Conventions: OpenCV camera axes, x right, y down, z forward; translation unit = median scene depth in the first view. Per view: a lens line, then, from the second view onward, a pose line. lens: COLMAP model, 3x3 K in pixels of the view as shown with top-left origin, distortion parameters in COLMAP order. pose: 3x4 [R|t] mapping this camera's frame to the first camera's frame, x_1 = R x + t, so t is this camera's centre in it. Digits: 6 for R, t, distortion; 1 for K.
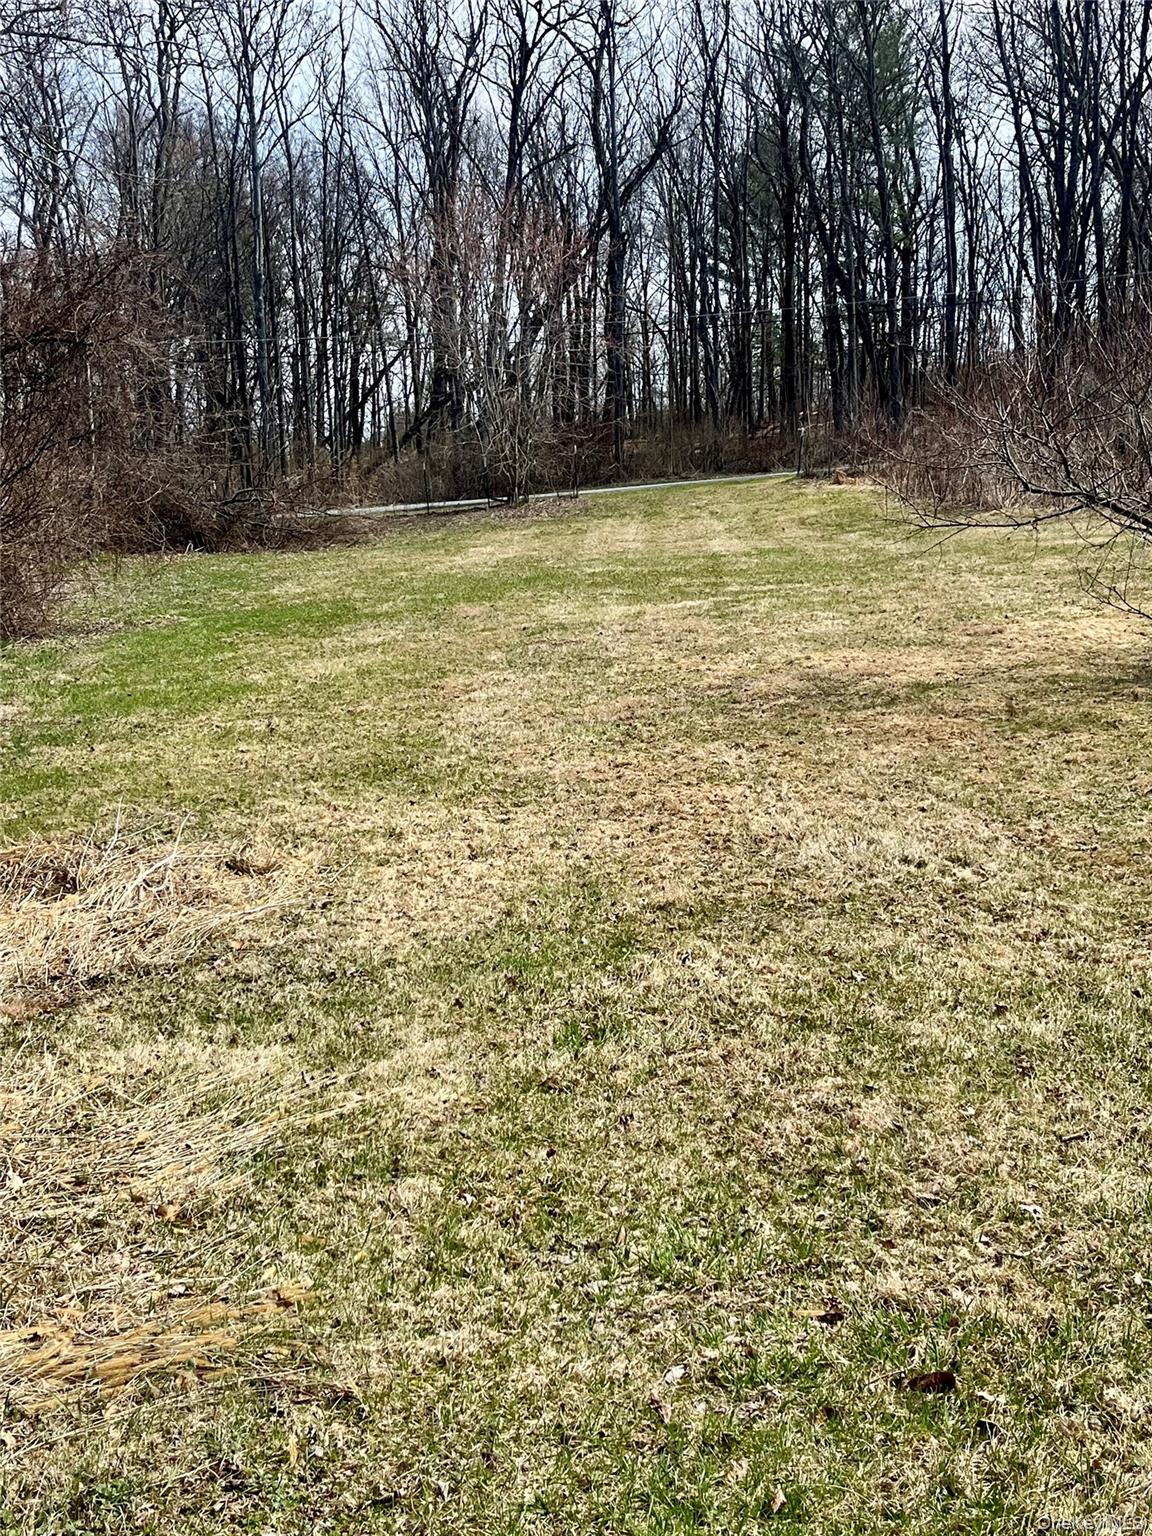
lens RADIAL K [[1814.2, 0, 579.7], [0, 1814.2, 767.5], [0, 0, 1]] dist [0.048177, 0.000000]
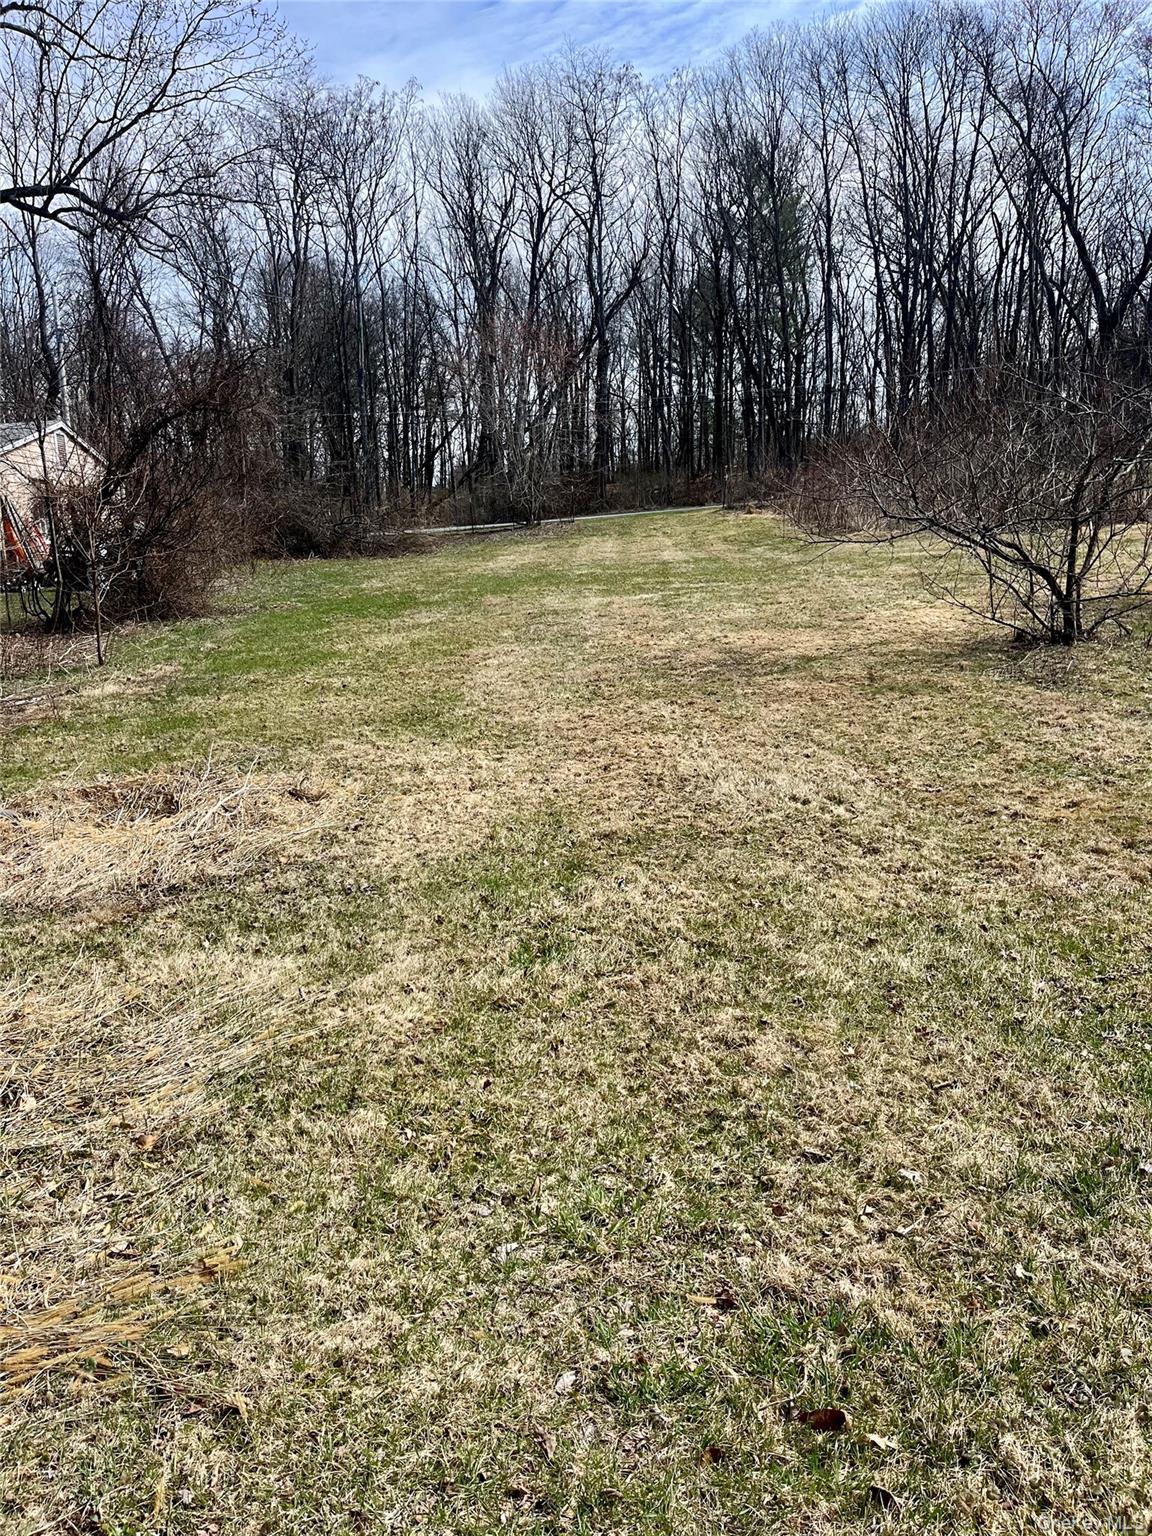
lens RADIAL K [[1142.8, 0, 569.2], [0, 1142.8, 770.6], [0, 0, 1]] dist [0.032938, -0.006281]
pose [[0.999887, 0.007664, -0.012919, 0.022955], [-0.006816, 0.997899, 0.064433, -0.018126], [0.013386, -0.064337, 0.997838, 0.147115]]
